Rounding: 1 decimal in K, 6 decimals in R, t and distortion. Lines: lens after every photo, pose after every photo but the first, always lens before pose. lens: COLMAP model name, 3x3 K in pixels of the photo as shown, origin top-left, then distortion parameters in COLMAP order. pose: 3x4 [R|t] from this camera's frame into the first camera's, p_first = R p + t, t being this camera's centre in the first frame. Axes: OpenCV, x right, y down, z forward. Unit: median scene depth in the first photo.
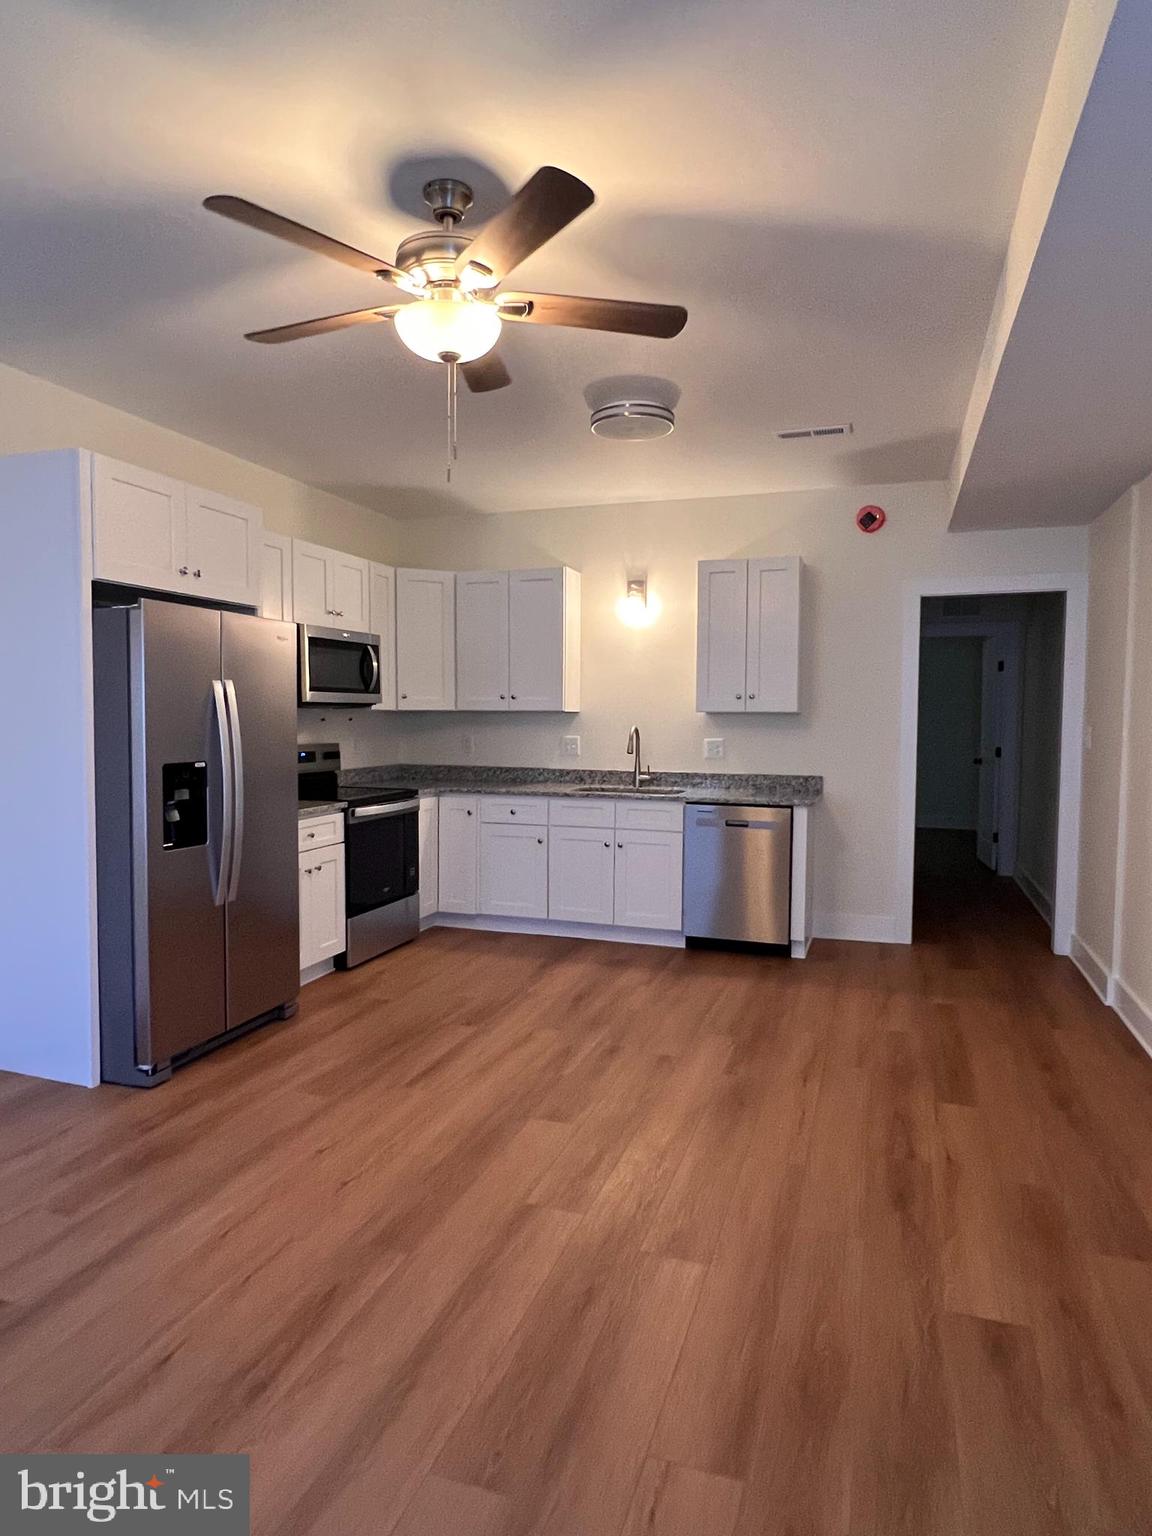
lens RADIAL K [[911.5, 0, 571.8], [0, 911.5, 761.3], [0, 0, 1]] dist [0.004477, 0.000928]
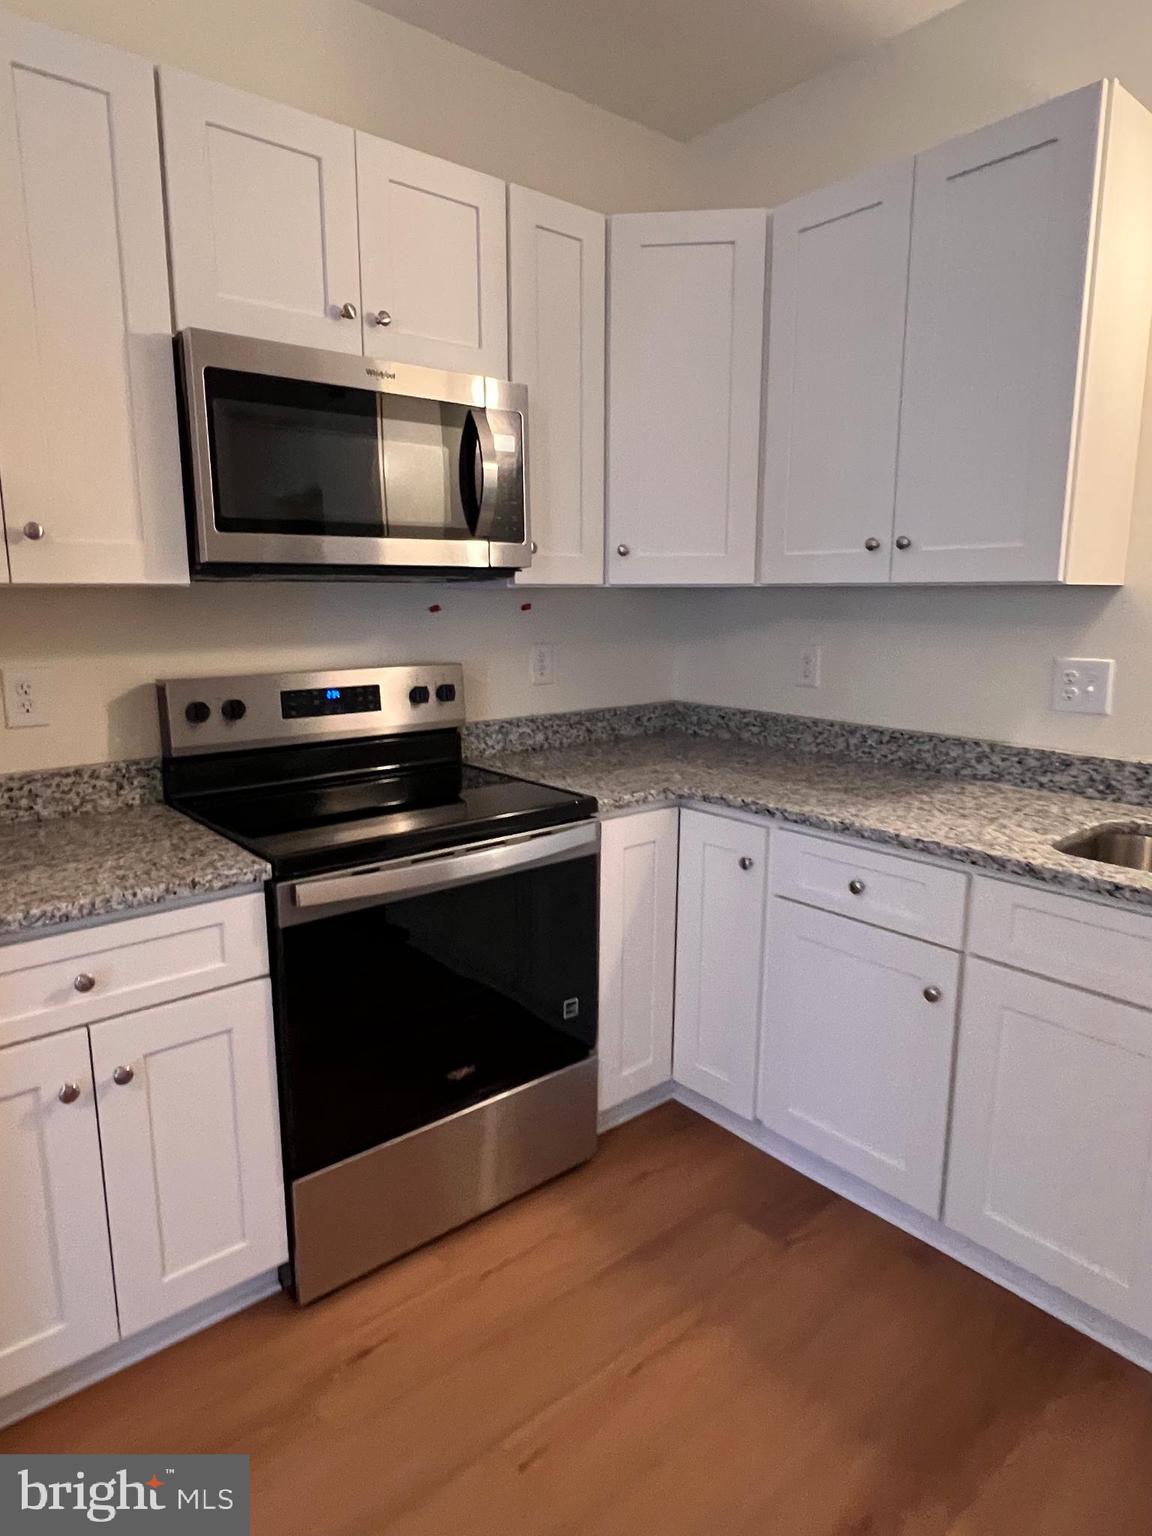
lens RADIAL K [[911.5, 0, 571.8], [0, 911.5, 761.3], [0, 0, 1]] dist [0.004477, 0.000928]
pose [[0.855246, 0.087951, -0.510704, 0.015820], [-0.020333, 0.990429, 0.136516, -0.040458], [0.517823, -0.106370, 0.848849, 0.772576]]
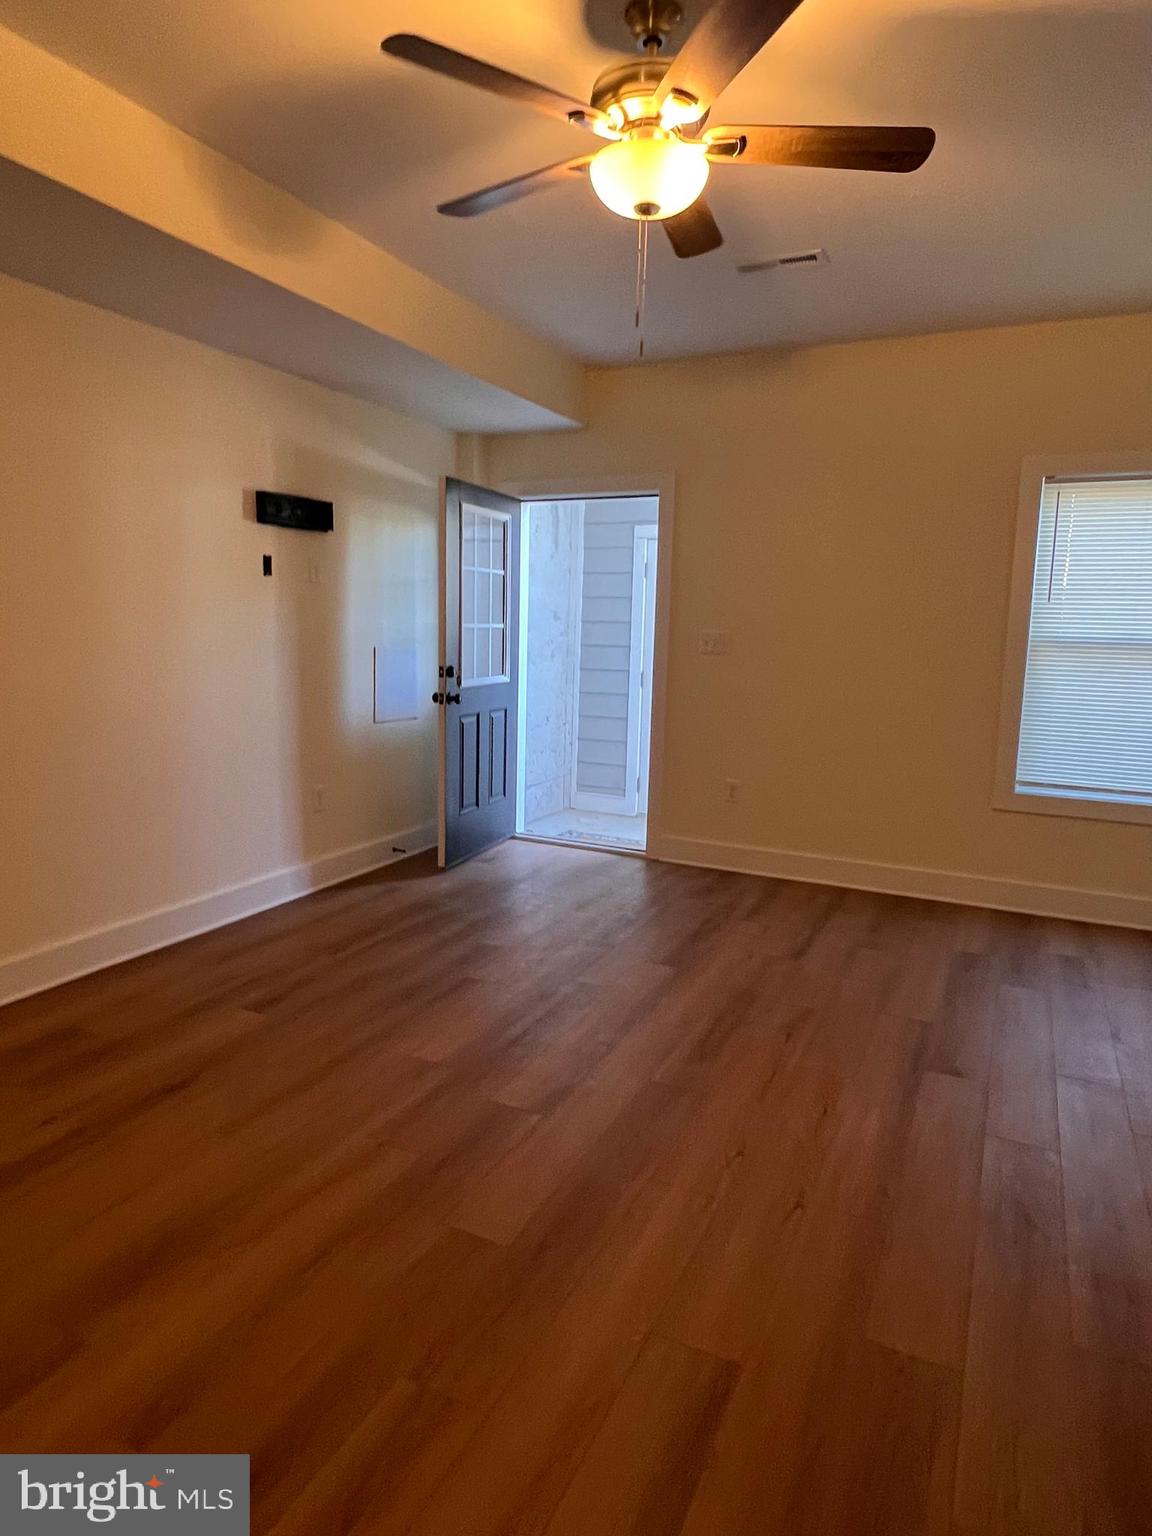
lens RADIAL K [[911.5, 0, 571.8], [0, 911.5, 761.3], [0, 0, 1]] dist [0.004477, 0.000928]
pose [[-0.991912, -0.046982, 0.117916, -0.094961], [-0.022126, 0.978754, 0.203843, -0.048264], [-0.124988, 0.199585, -0.971876, 0.992048]]
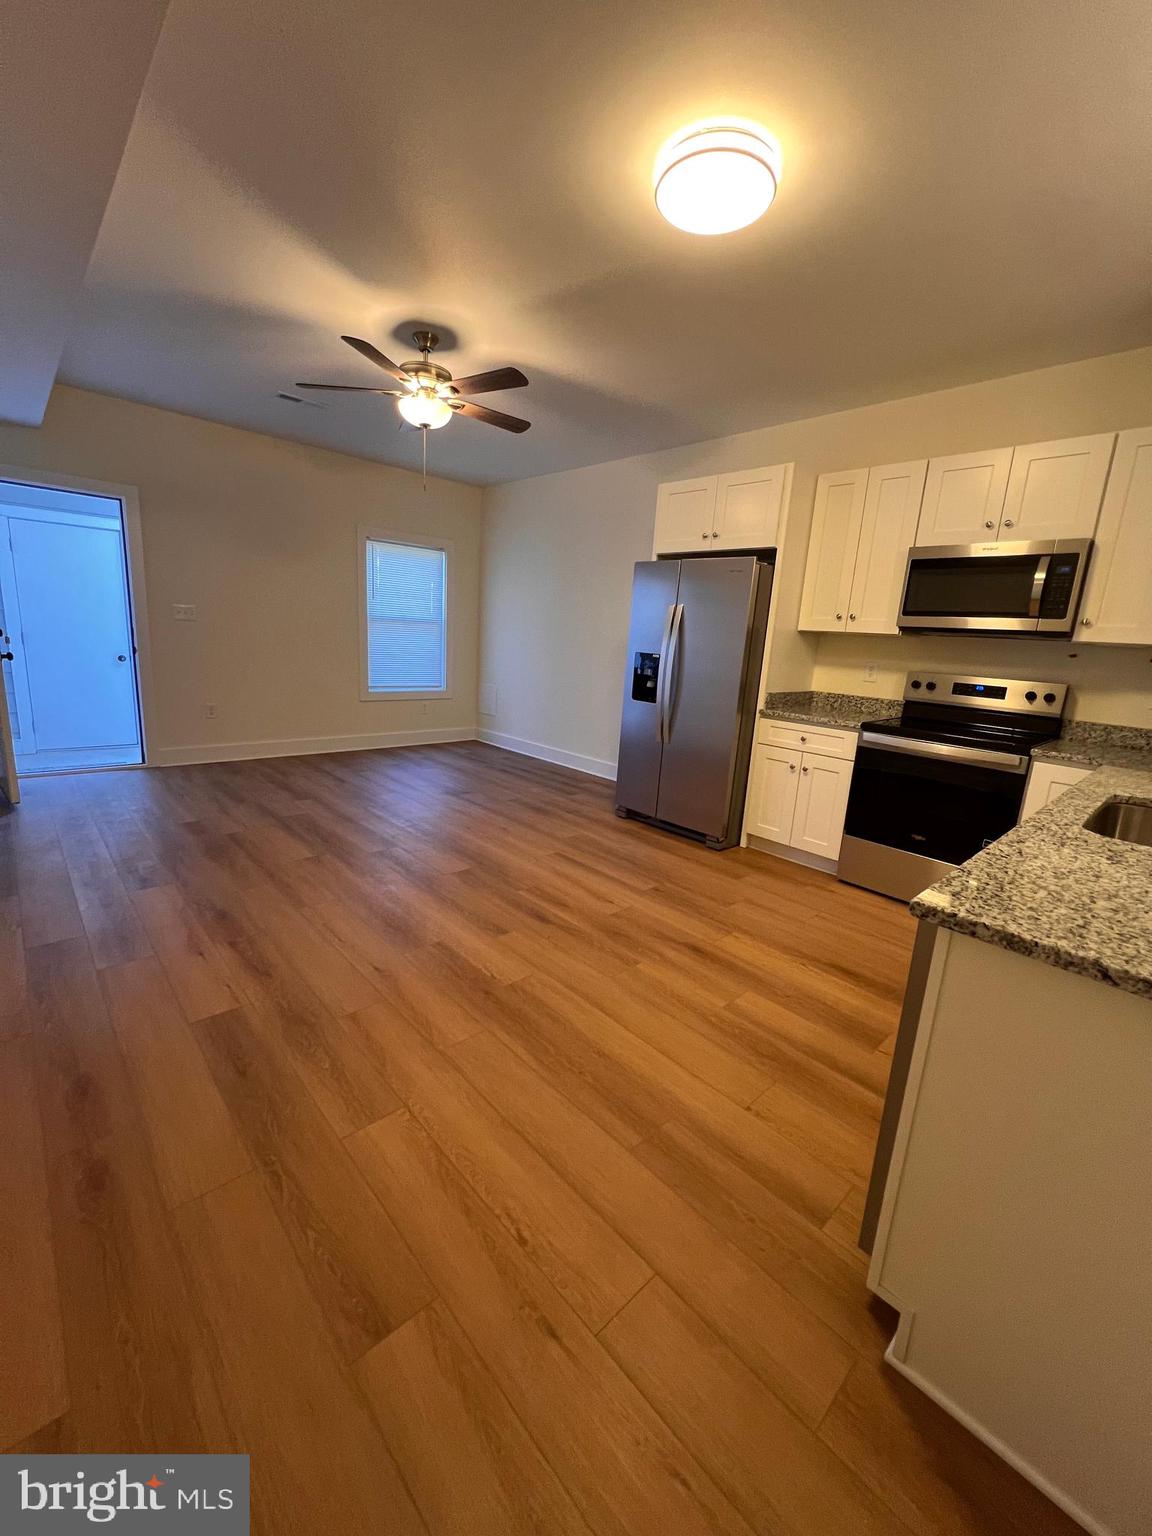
lens RADIAL K [[607.2, 0, 580.8], [0, 607.2, 760.1], [0, 0, 1]] dist [0.000587, 0.000016]
pose [[-0.459220, 0.150765, -0.875435, 0.497462], [-0.109853, 0.968290, 0.224381, -0.034071], [0.881504, 0.199210, -0.428096, 1.017046]]
